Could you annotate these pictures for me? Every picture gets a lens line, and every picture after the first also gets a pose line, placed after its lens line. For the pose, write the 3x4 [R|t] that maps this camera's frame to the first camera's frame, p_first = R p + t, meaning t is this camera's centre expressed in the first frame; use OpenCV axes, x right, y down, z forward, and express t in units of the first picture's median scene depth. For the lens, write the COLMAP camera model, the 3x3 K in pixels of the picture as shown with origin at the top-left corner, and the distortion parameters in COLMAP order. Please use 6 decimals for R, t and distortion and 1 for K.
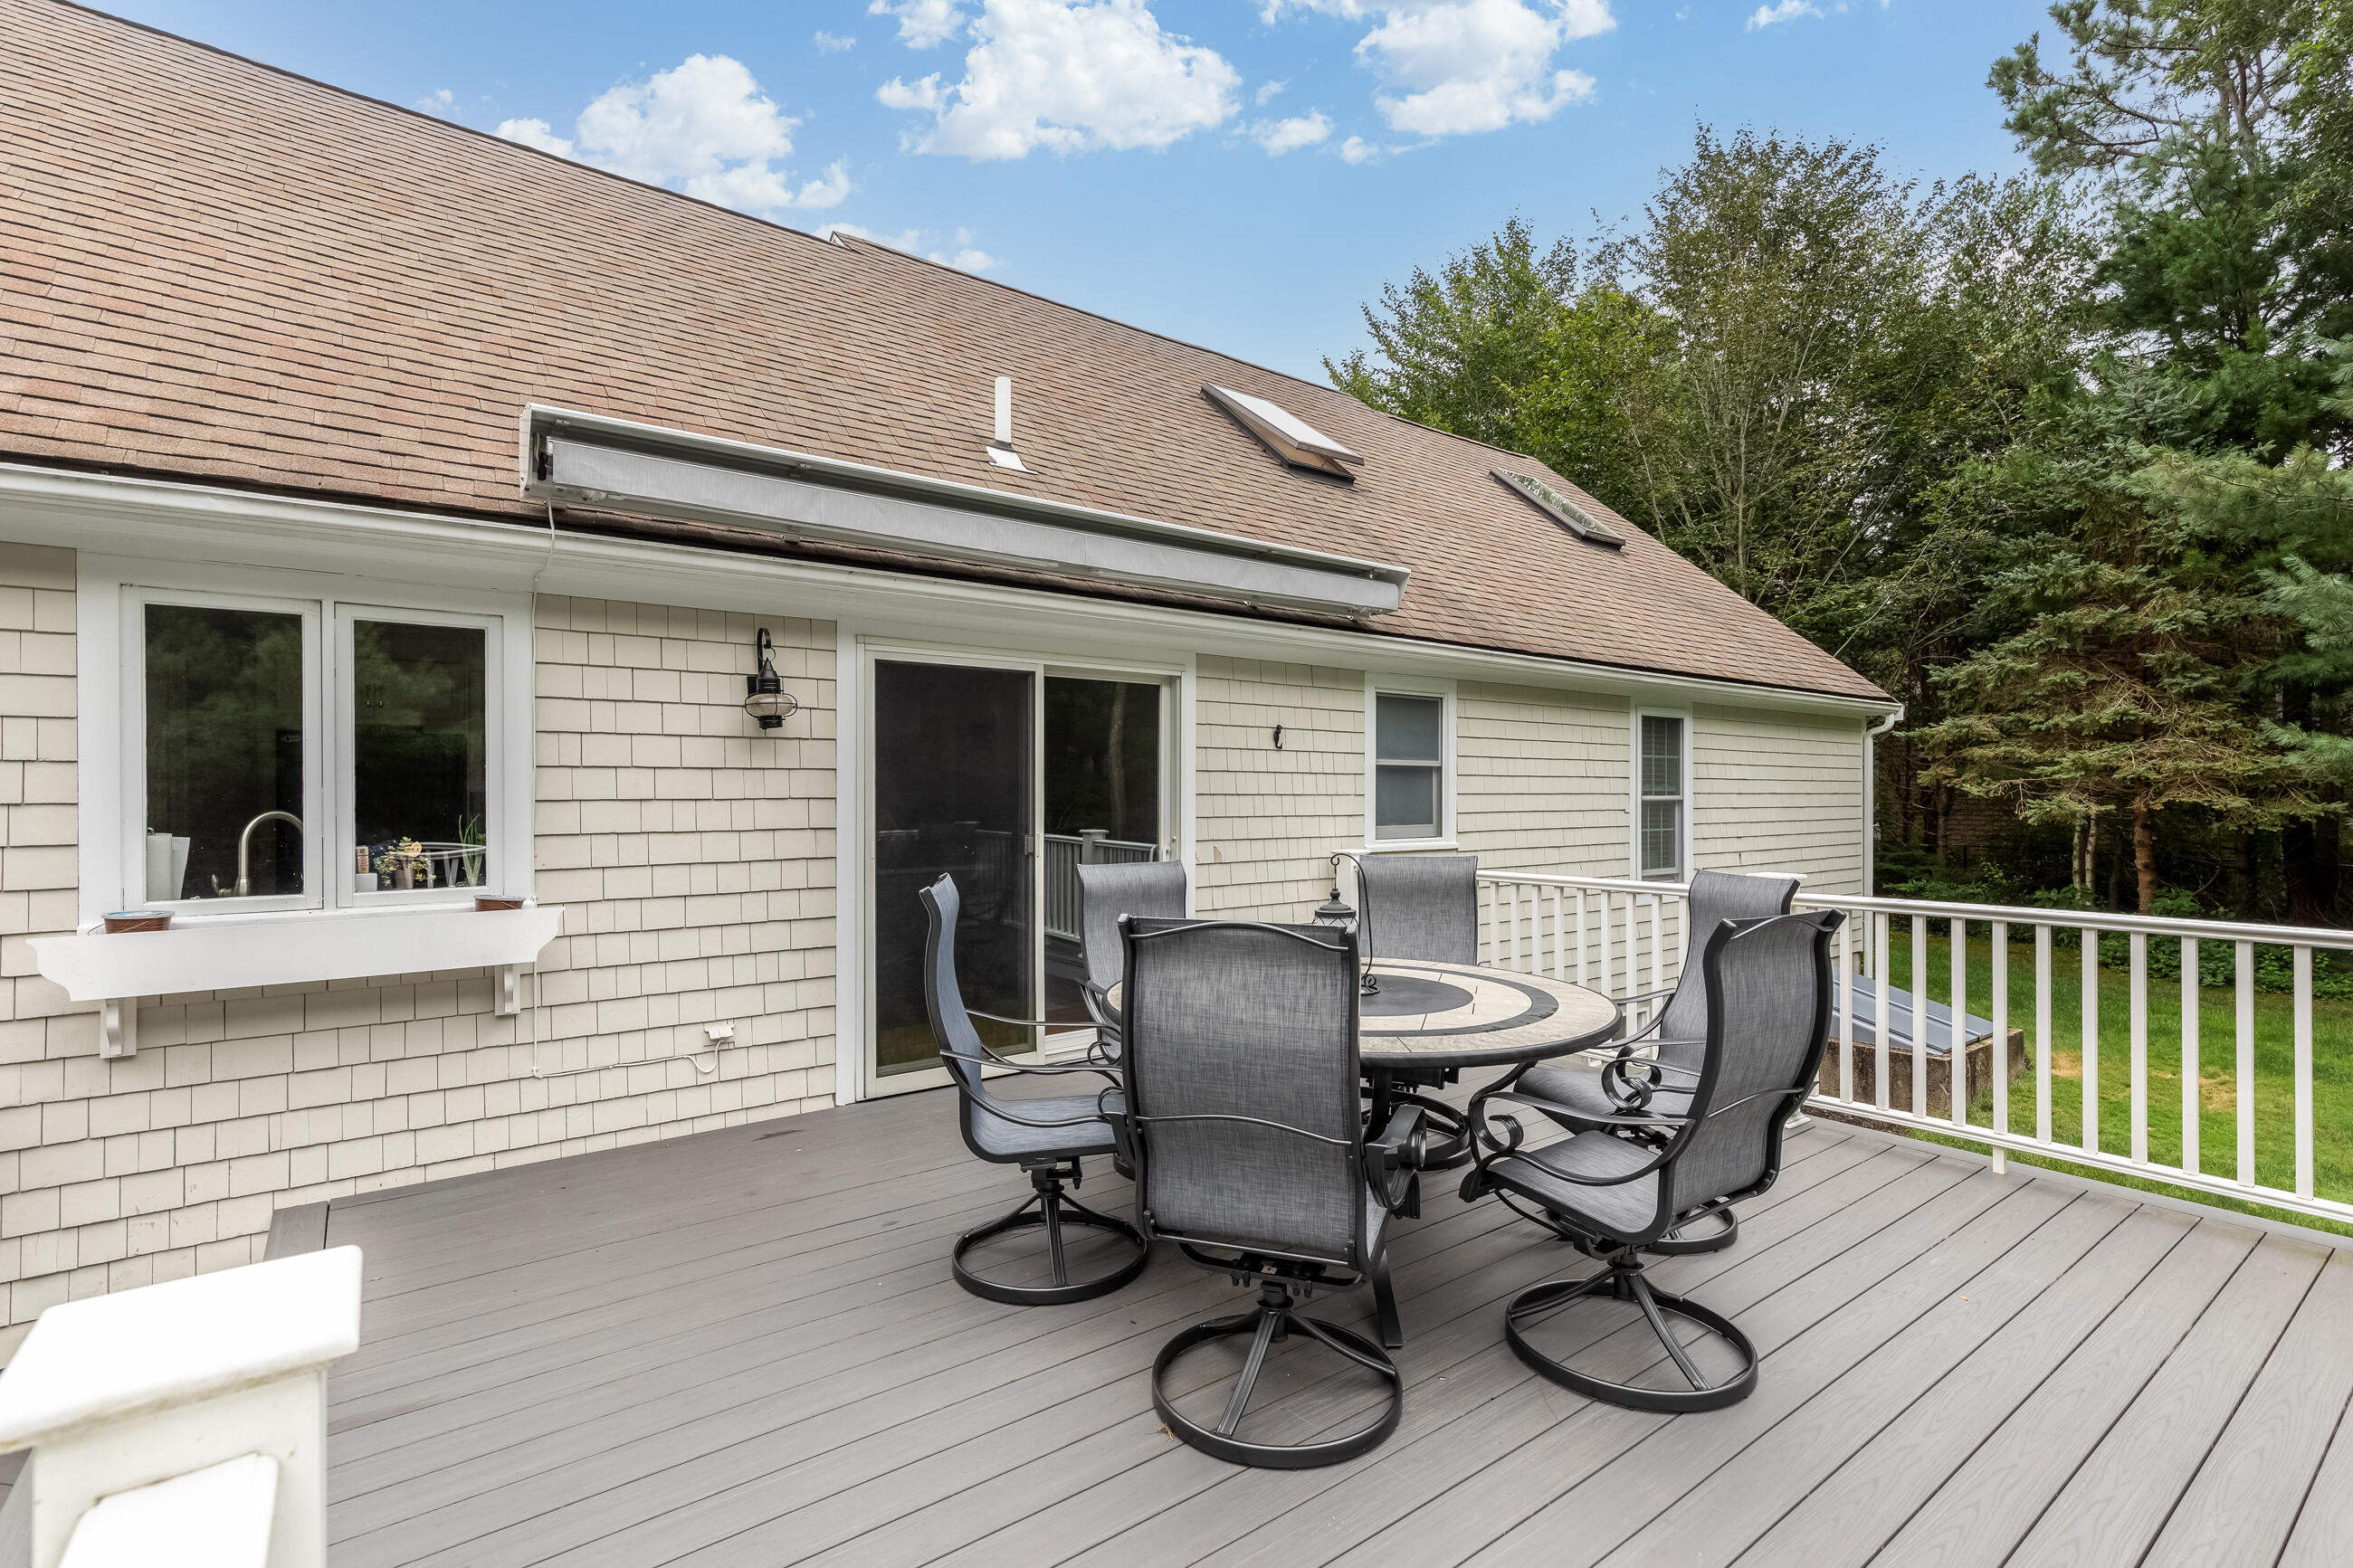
lens RADIAL K [[1078.4, 0, 1182.6], [0, 1078.4, 785.9], [0, 0, 1]] dist [0.002317, 0.000016]
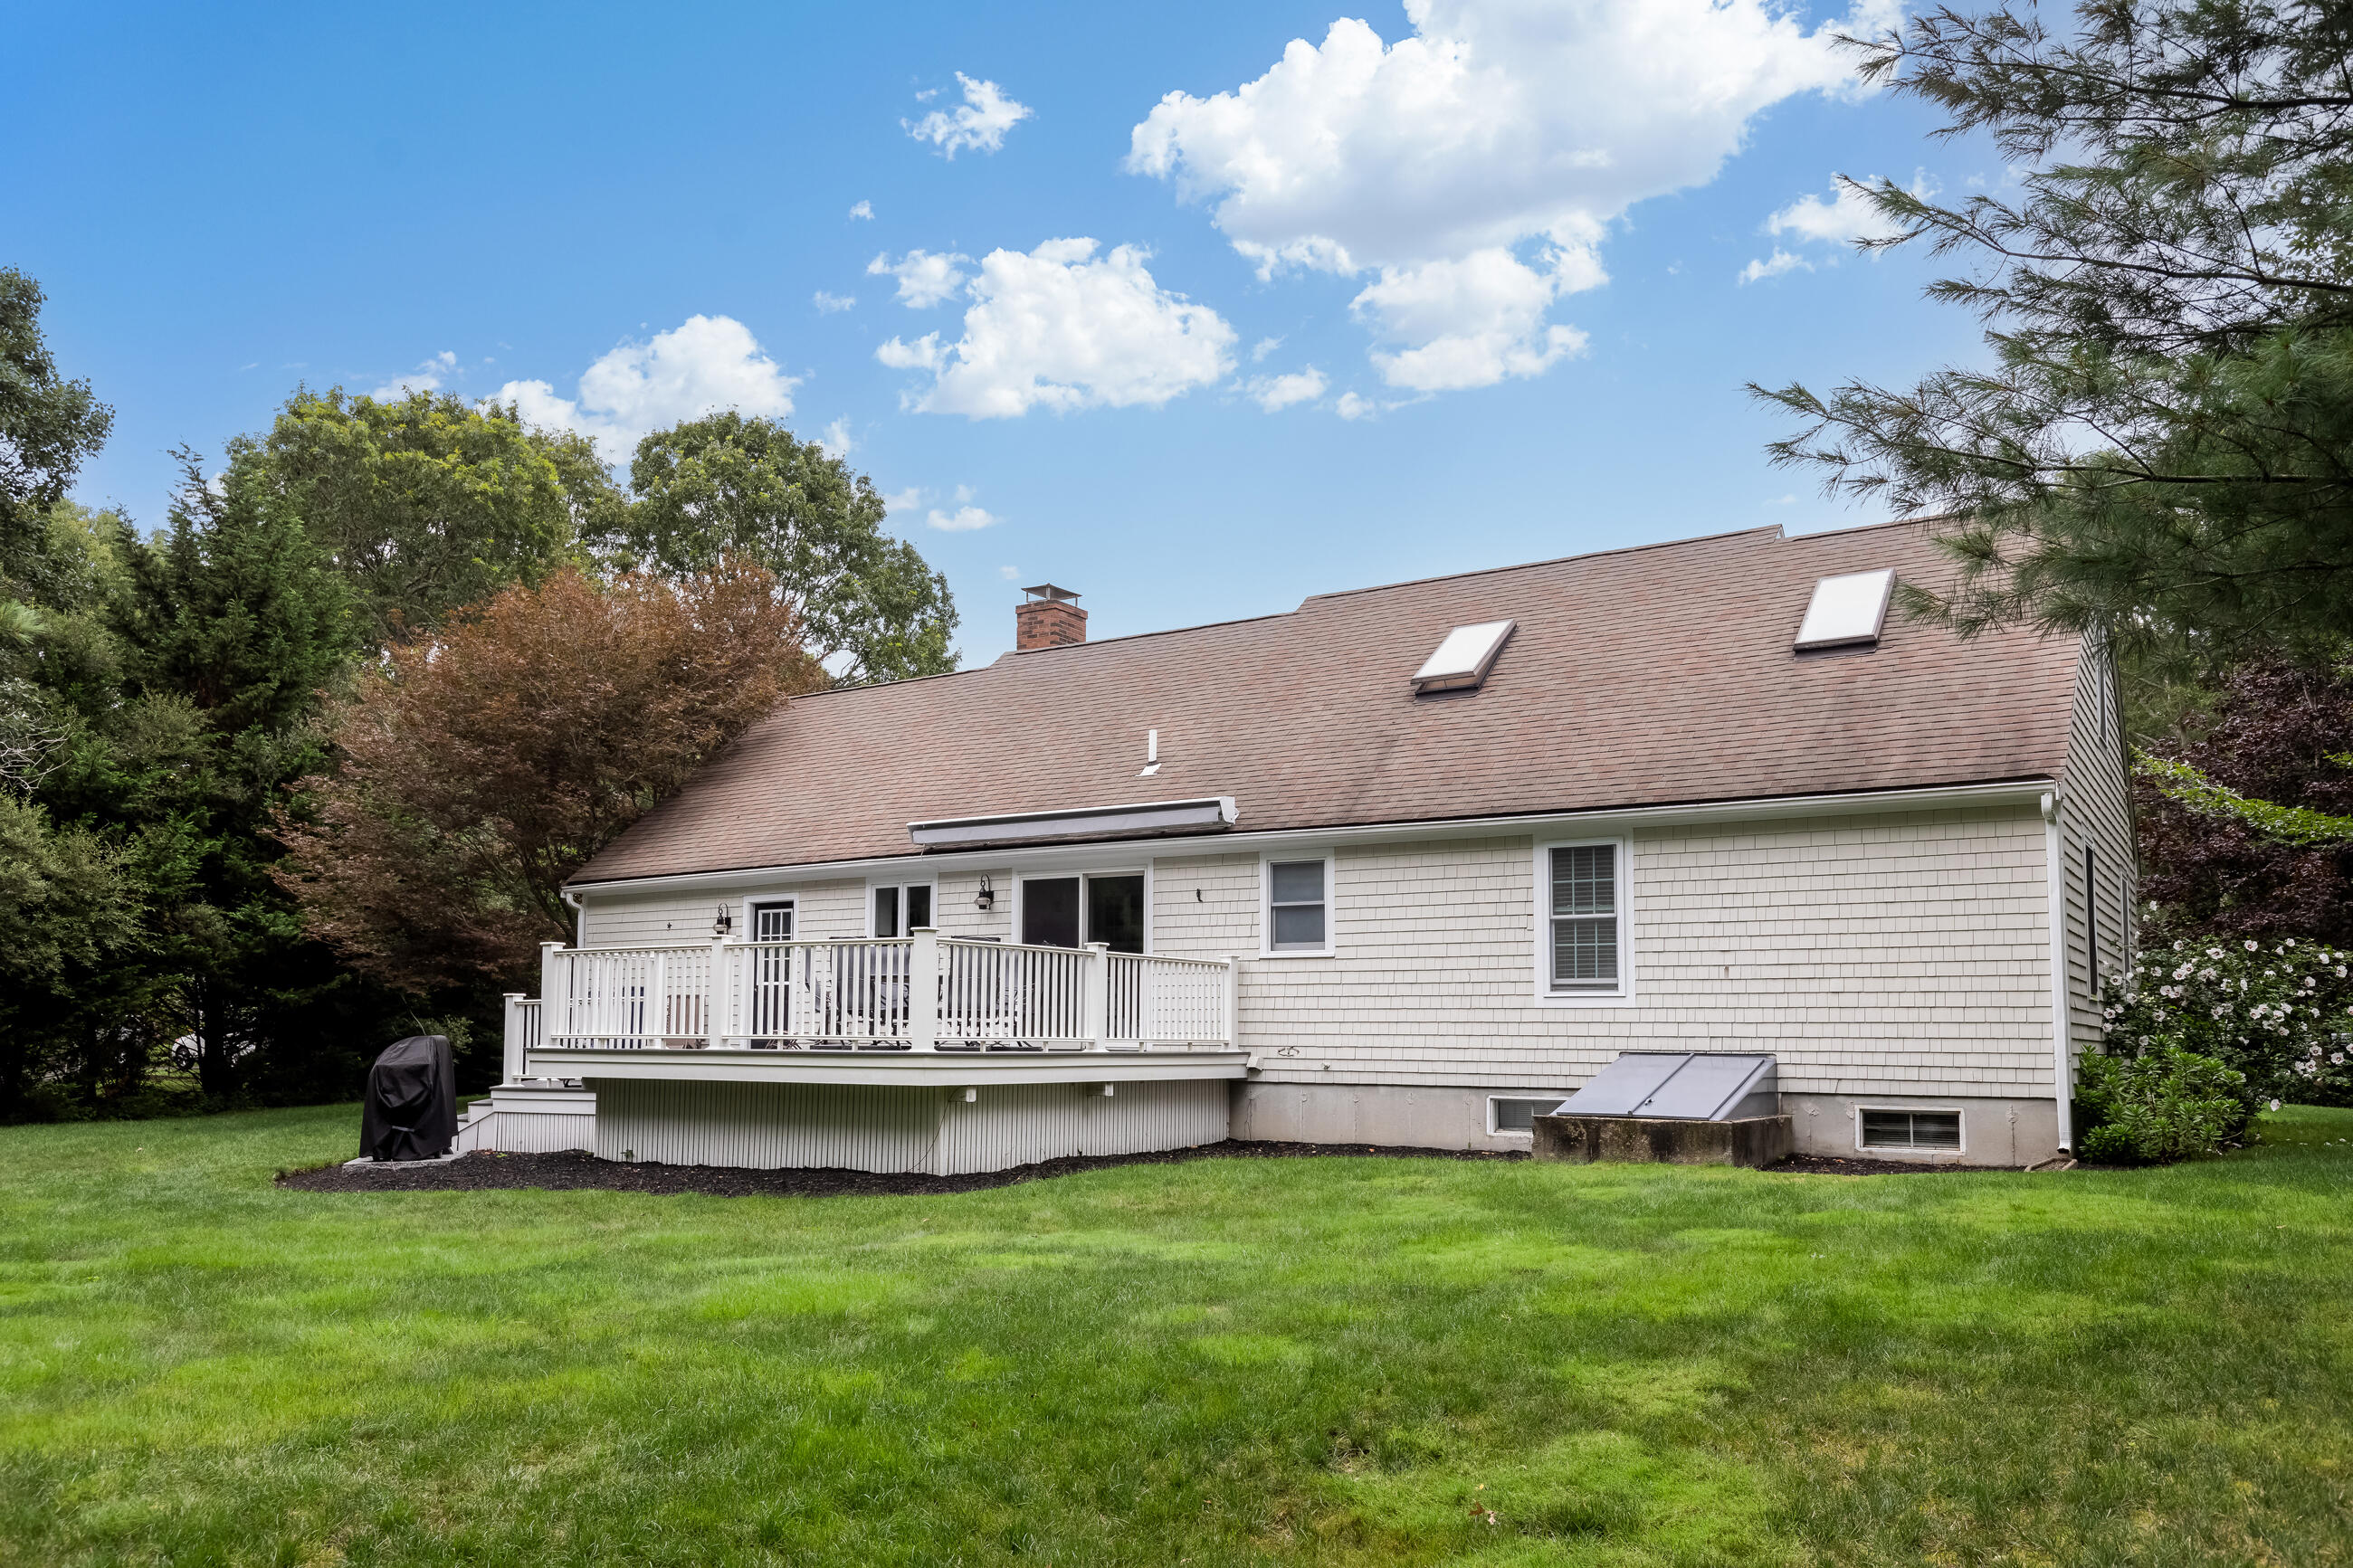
lens RADIAL K [[1672.7, 0, 1182.9], [0, 1672.7, 899.0], [0, 0, 1]] dist [0.000126, -0.000676]
pose [[0.337758, -0.076586, -0.938112, 2.789512], [-0.004310, 0.996548, -0.082908, 0.200505], [0.941223, 0.032046, 0.336262, 0.004173]]
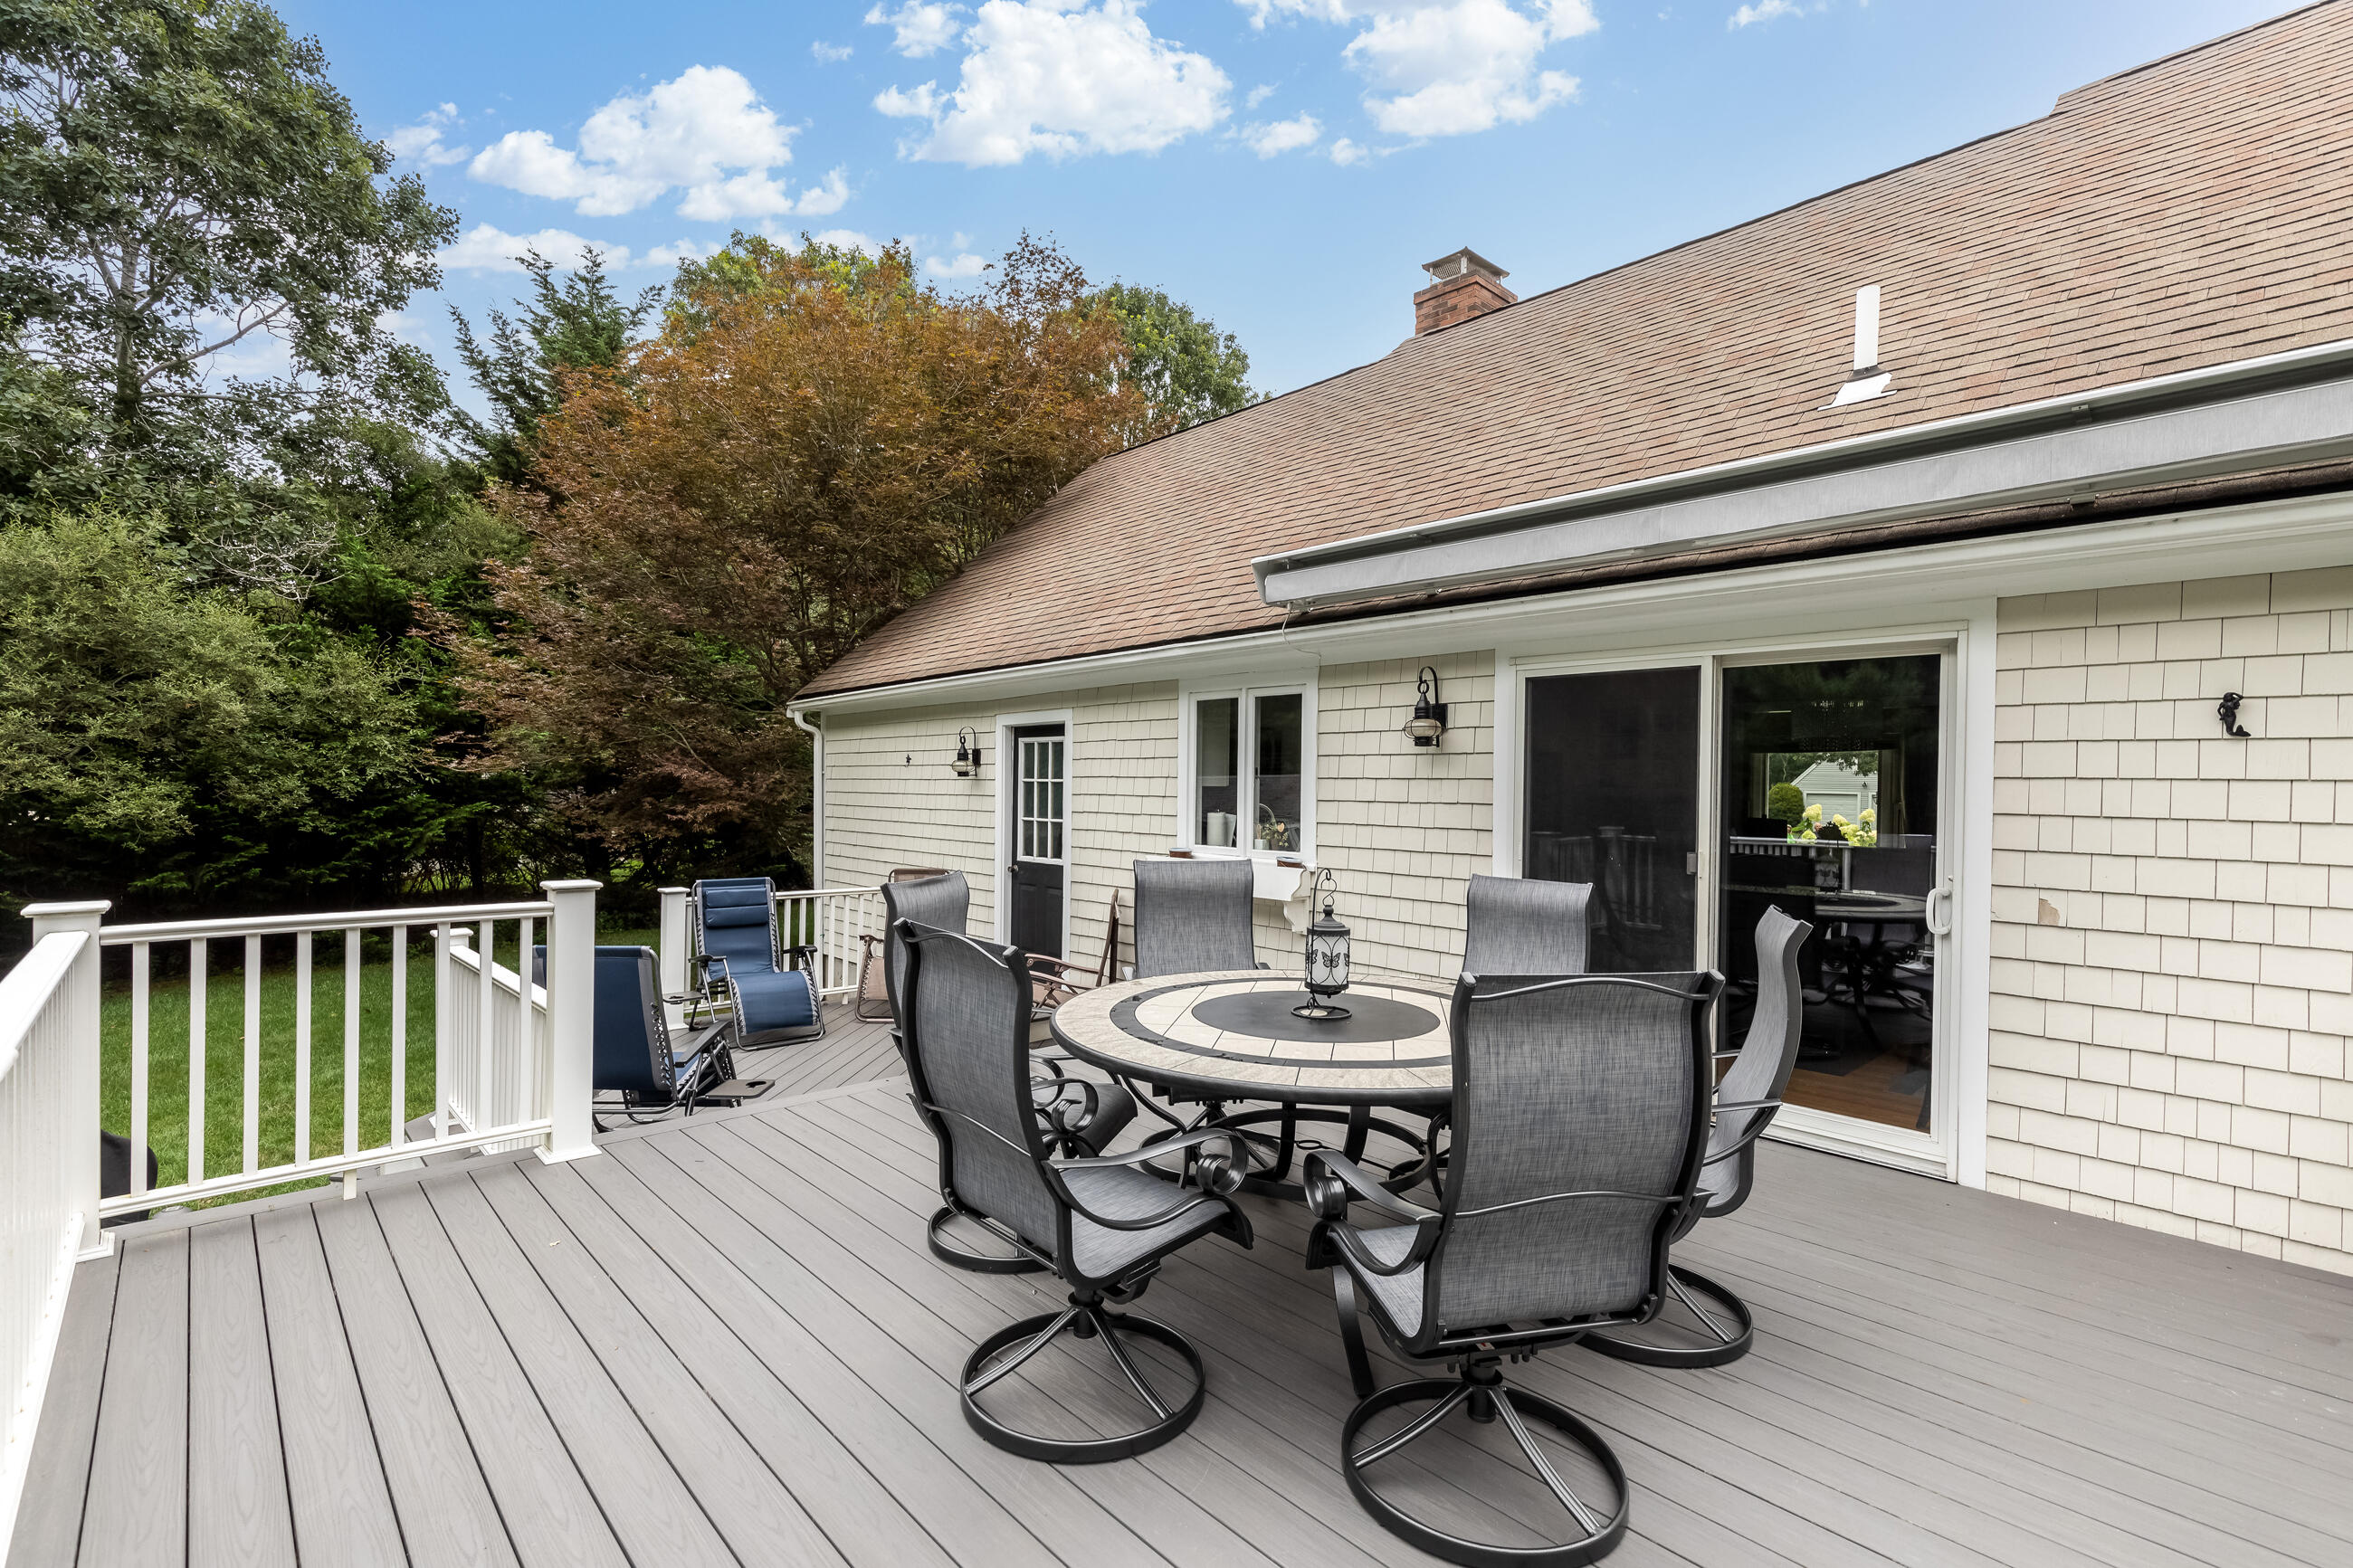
lens RADIAL K [[1043.3, 0, 1181.0], [0, 1043.3, 797.2], [0, 0, 1]] dist [0.000085, -0.000078]
pose [[0.093601, 0.011605, -0.995542, 0.558802], [-0.012748, 0.999864, 0.010457, -0.002826], [0.995528, 0.011713, 0.093737, 0.427815]]
